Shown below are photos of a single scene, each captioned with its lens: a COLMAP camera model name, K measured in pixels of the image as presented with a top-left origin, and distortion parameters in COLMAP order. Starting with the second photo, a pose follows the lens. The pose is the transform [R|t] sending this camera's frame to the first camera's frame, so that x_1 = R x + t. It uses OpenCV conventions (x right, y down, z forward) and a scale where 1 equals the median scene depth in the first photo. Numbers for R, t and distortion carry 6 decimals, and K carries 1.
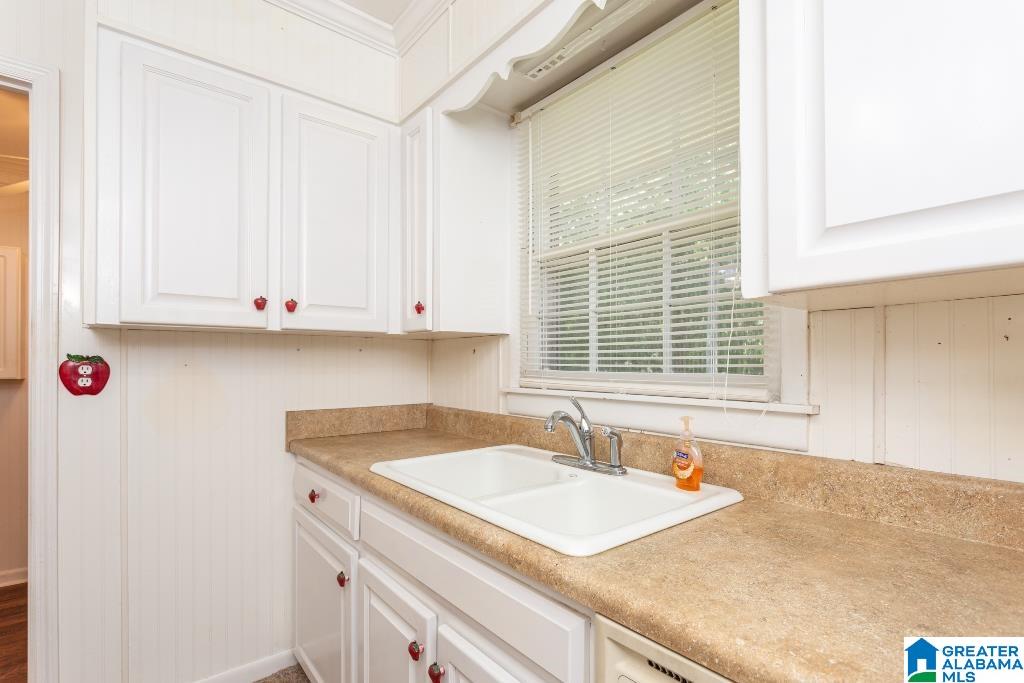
lens RADIAL K [[493.7, 0, 503.2], [0, 493.7, 360.7], [0, 0, 1]] dist [0.003249, 0.003570]
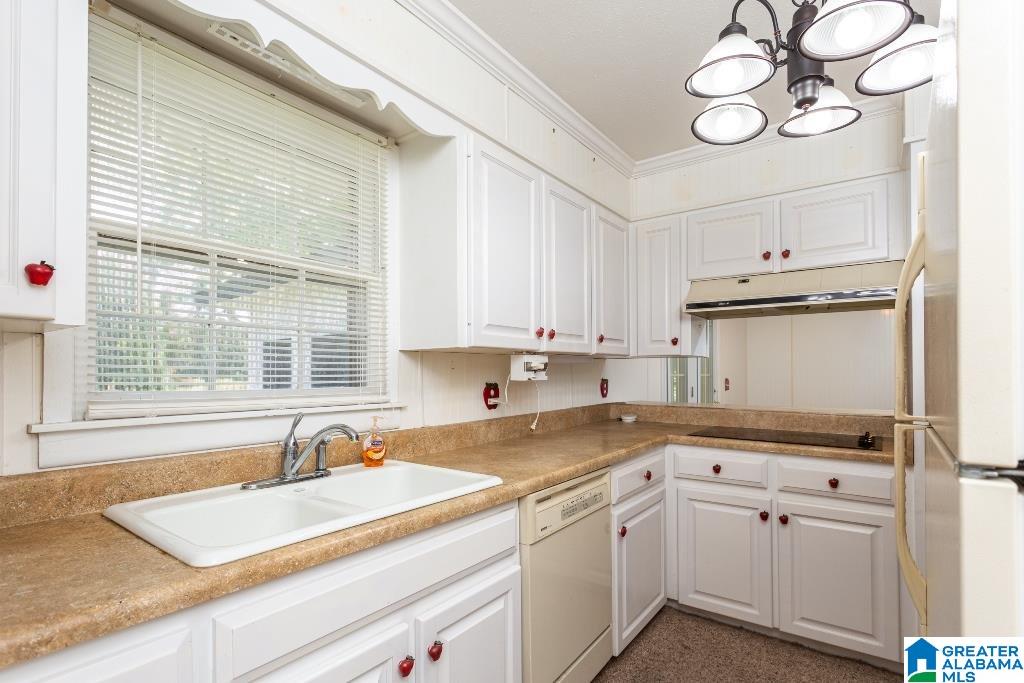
lens RADIAL K [[493.7, 0, 503.5], [0, 493.7, 366.0], [0, 0, 1]] dist [0.003249, 0.003570]
pose [[-0.262103, 0.021237, 0.964806, -0.965867], [0.001098, 0.999764, -0.021708, -0.002711], [-0.965039, -0.004630, -0.262065, 0.868764]]
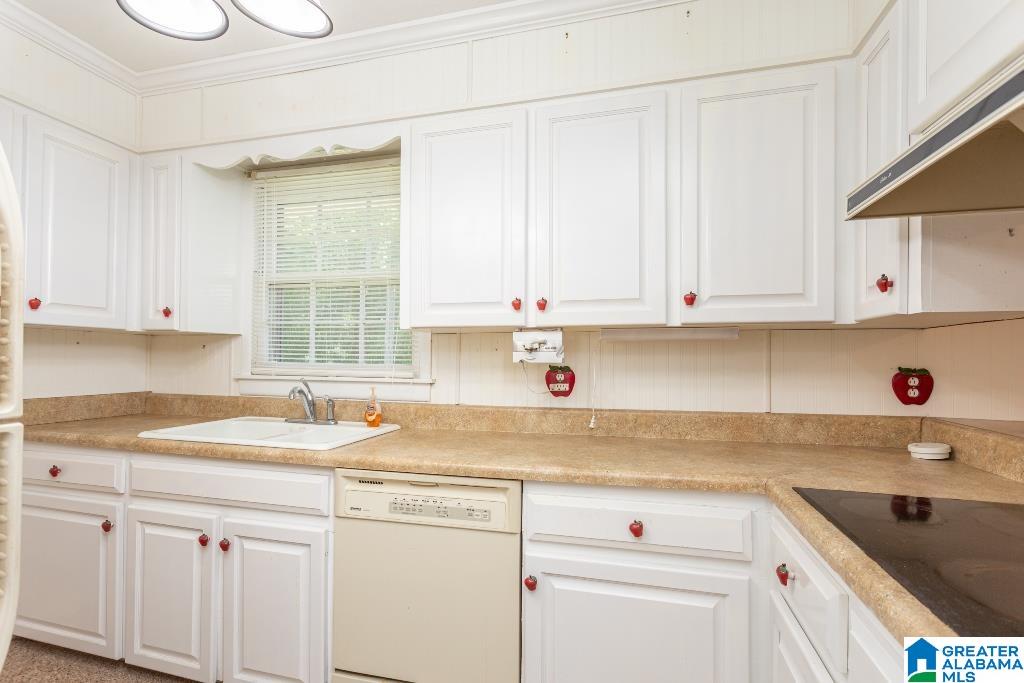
lens RADIAL K [[493.7, 0, 508.5], [0, 493.7, 346.7], [0, 0, 1]] dist [0.003249, 0.003570]
pose [[0.799847, 0.023875, 0.599728, -0.283093], [-0.013354, 0.999669, -0.021988, -0.003593], [-0.600055, 0.009578, 0.799901, -0.659065]]
